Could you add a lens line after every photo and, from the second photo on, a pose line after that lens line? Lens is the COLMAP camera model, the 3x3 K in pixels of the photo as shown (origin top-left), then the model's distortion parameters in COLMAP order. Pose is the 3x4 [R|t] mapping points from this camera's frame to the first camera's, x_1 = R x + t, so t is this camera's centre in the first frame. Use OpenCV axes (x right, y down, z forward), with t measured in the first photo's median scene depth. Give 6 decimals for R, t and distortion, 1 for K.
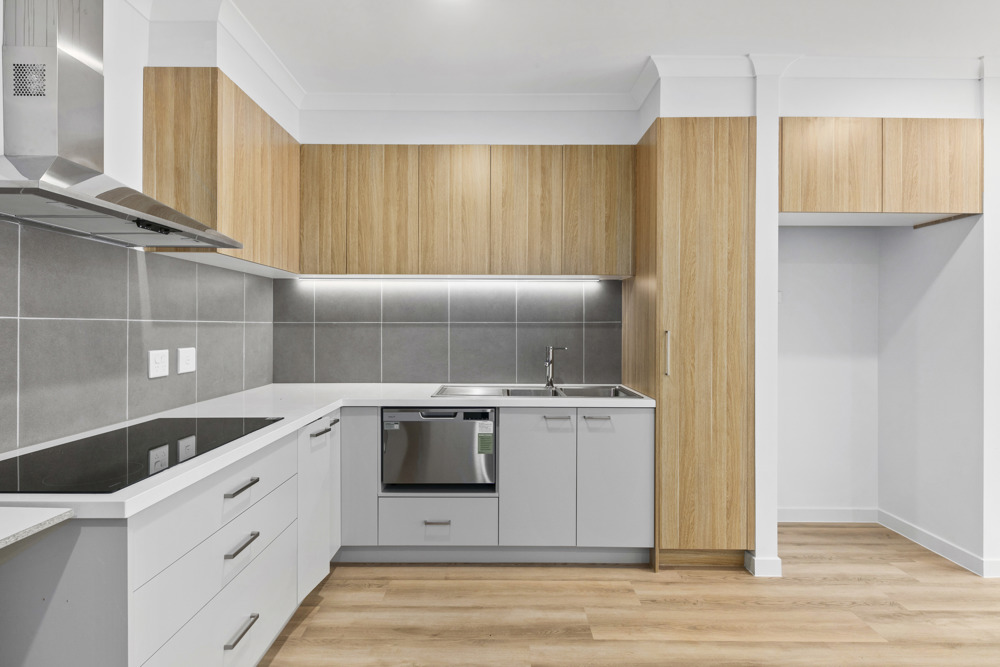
lens RADIAL K [[474.3, 0, 485.8], [0, 474.3, 324.5], [0, 0, 1]] dist [0.035467, -0.021914]
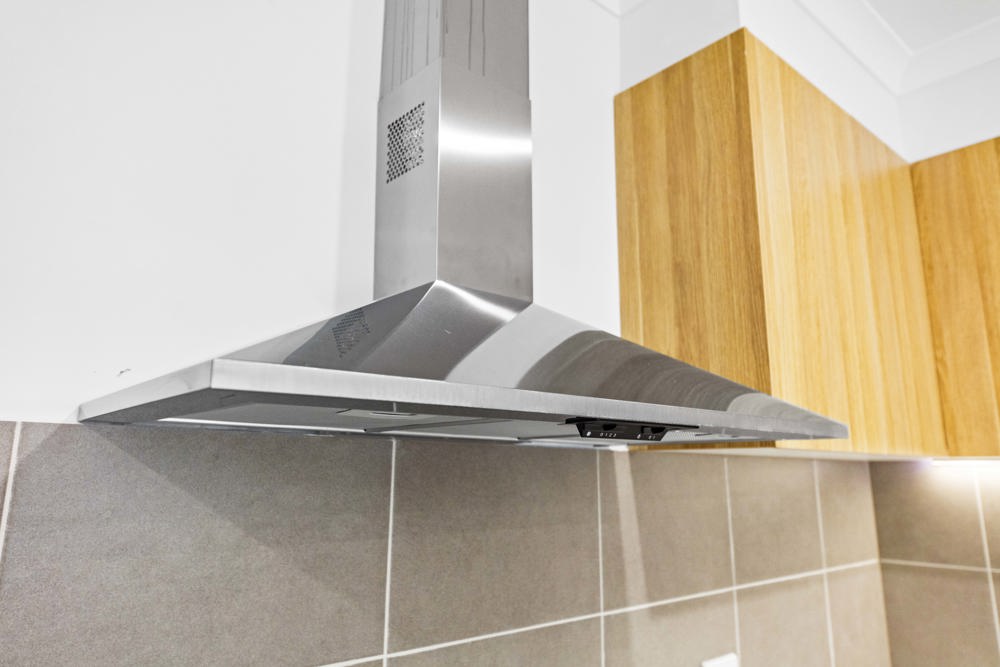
lens RADIAL K [[667.5, 0, 505.9], [0, 667.5, 329.5], [0, 0, 1]] dist [0.004194, -0.002192]
pose [[0.667406, -0.161181, -0.727042, -0.291111], [-0.000485, 0.976202, -0.216863, -0.123746], [0.744694, 0.145088, 0.651445, 0.459551]]
